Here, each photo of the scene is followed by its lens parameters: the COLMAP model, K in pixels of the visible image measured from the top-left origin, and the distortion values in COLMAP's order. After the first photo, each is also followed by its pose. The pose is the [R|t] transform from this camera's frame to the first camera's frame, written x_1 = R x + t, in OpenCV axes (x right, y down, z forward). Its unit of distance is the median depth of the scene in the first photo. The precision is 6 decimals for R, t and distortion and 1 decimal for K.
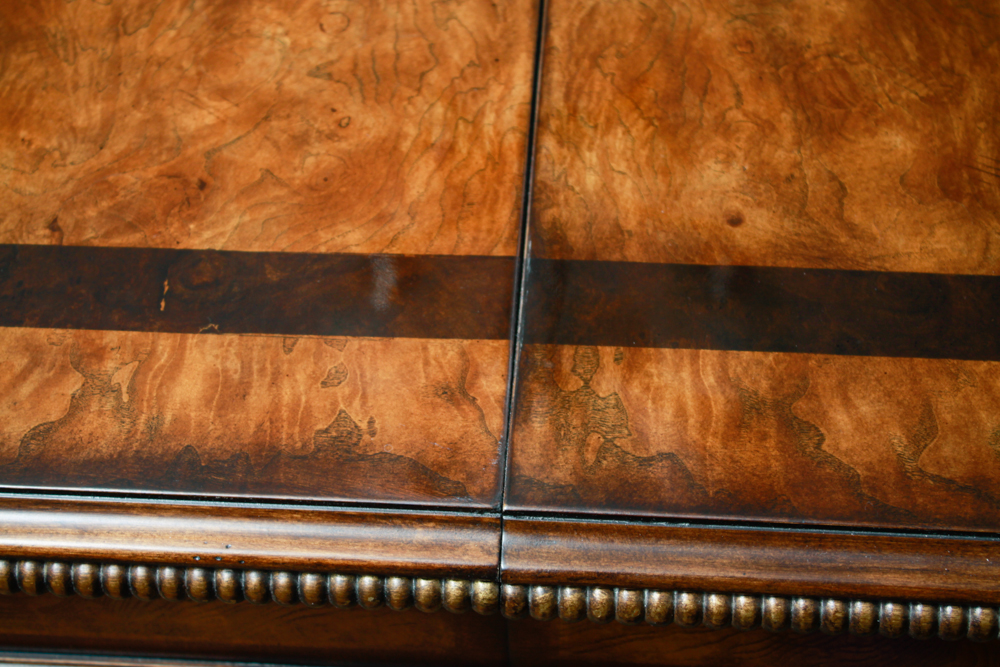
lens RADIAL K [[1904.0, 0, 492.4], [0, 1904.0, 333.9], [0, 0, 1]] dist [0.023732, 0.000000]
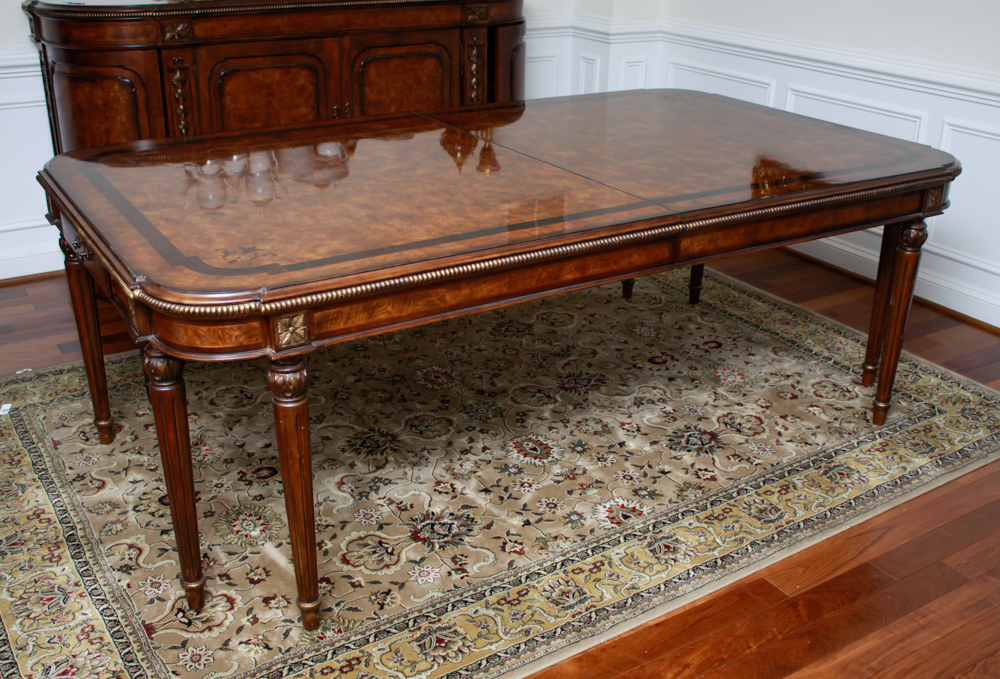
lens RADIAL K [[1049.6, 0, 497.7], [0, 1049.6, 345.9], [0, 0, 1]] dist [-0.093190, 0.000000]
pose [[0.809284, -0.202944, 0.551247, -2.389519], [0.437085, 0.834995, -0.334276, 1.303204], [-0.392448, 0.511466, 0.764452, -1.185107]]
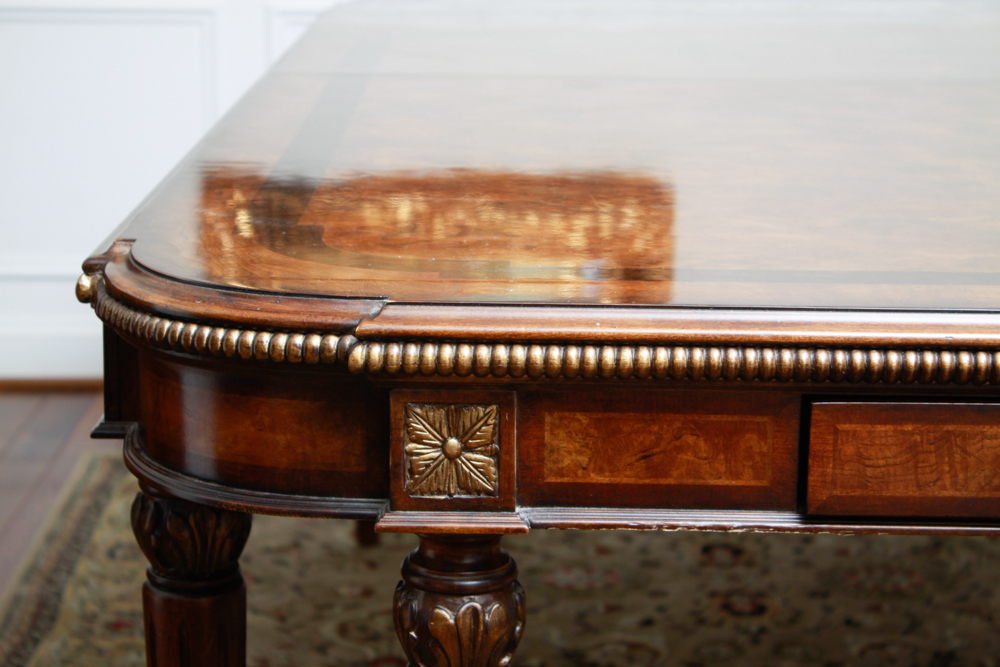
lens RADIAL K [[2388.9, 0, 501.7], [0, 2388.9, 333.1], [0, 0, 1]] dist [0.074102, 0.000000]
pose [[-0.058128, -0.195669, 0.978946, -3.424924], [0.779826, 0.603337, 0.166898, -1.453621], [-0.623291, 0.773109, 0.117518, 1.734993]]
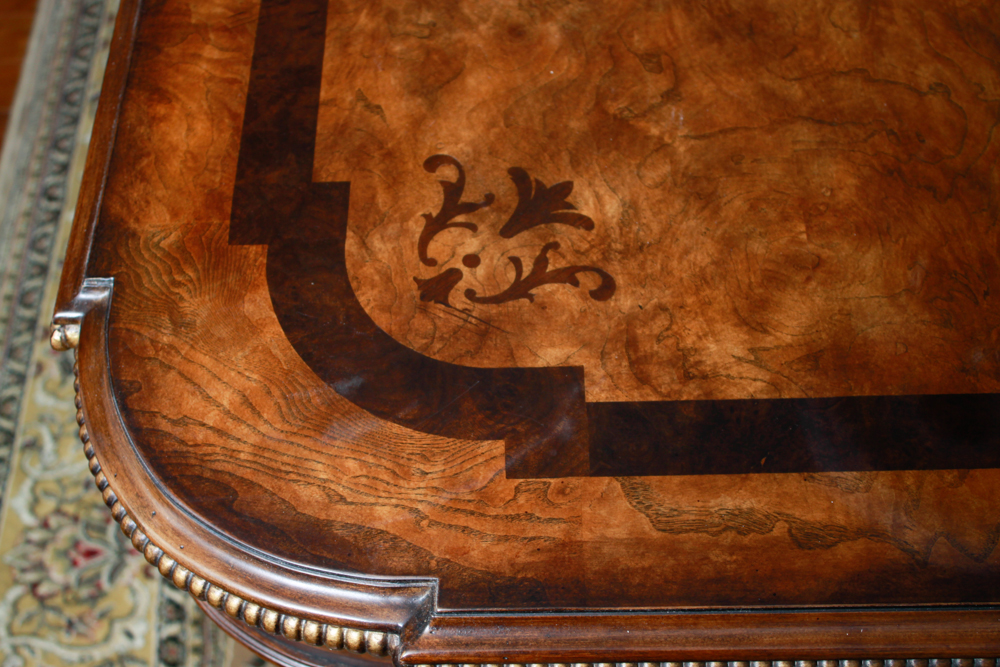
lens RADIAL K [[1413.3, 0, 497.0], [0, 1413.3, 344.1], [0, 0, 1]] dist [-0.042217, 0.000000]
pose [[0.997401, -0.055603, 0.045819, -1.361851], [0.051966, 0.995670, 0.077073, -0.197691], [-0.049906, -0.074492, 0.995972, 0.144833]]
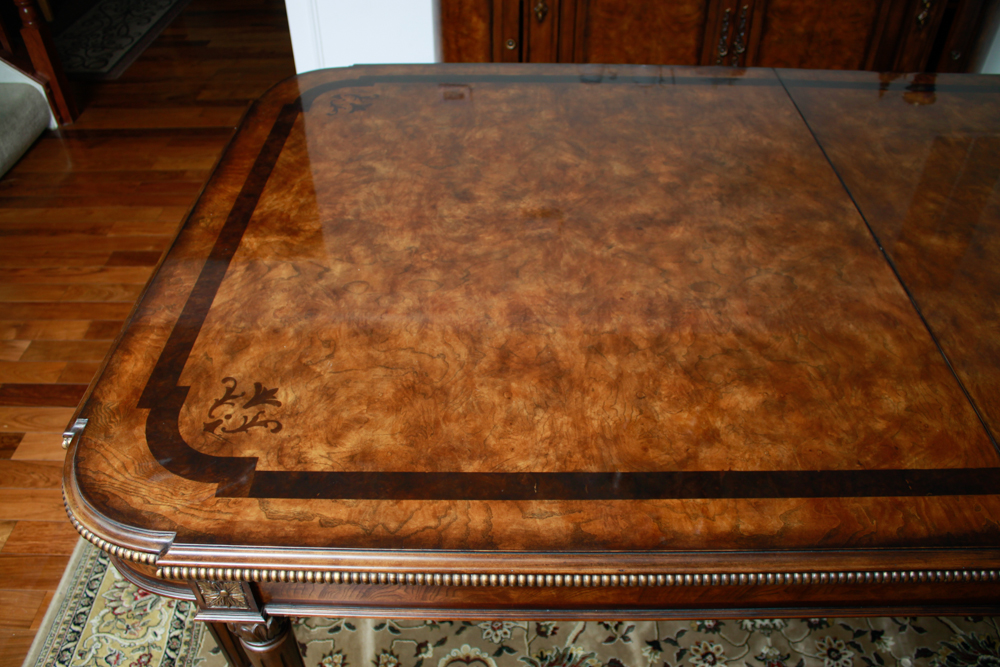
lens RADIAL K [[816.7, 0, 497.6], [0, 816.7, 349.1], [0, 0, 1]] dist [-0.151004, 0.109404]
pose [[0.998490, -0.021314, 0.050631, -0.918114], [0.029809, 0.984389, -0.173466, -0.035225], [-0.046143, 0.174713, 0.983538, -0.278055]]
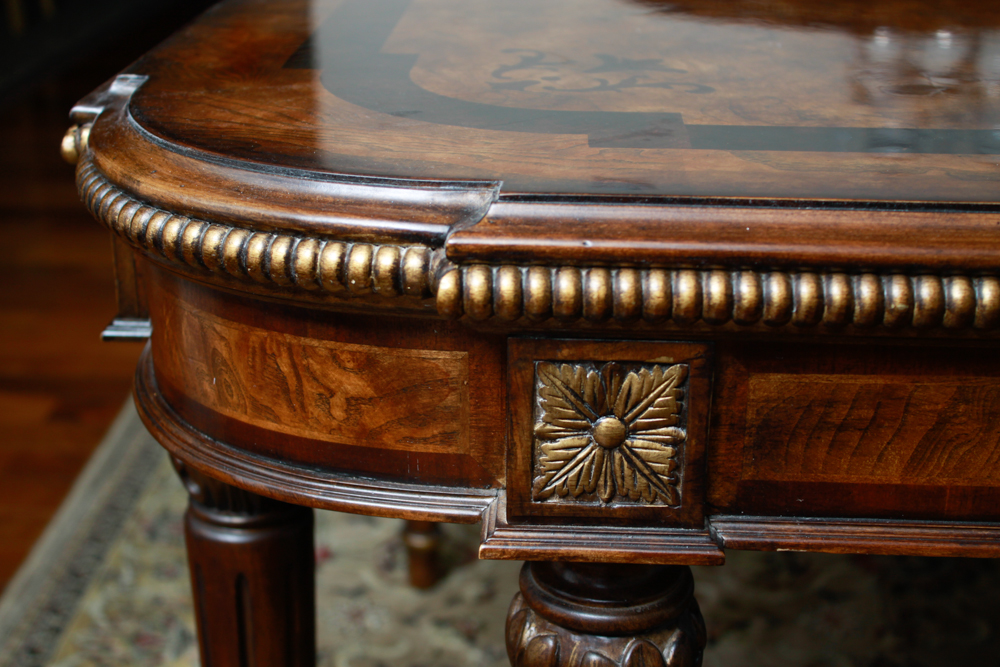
lens RADIAL K [[1573.8, 0, 466.8], [0, 1573.8, 345.4], [0, 0, 1]] dist [-0.035375, 0.000000]
pose [[0.999497, 0.022711, 0.022122, -1.399531], [-0.008419, 0.862822, -0.505437, 0.483484], [-0.030566, 0.504997, 0.862580, 0.390507]]
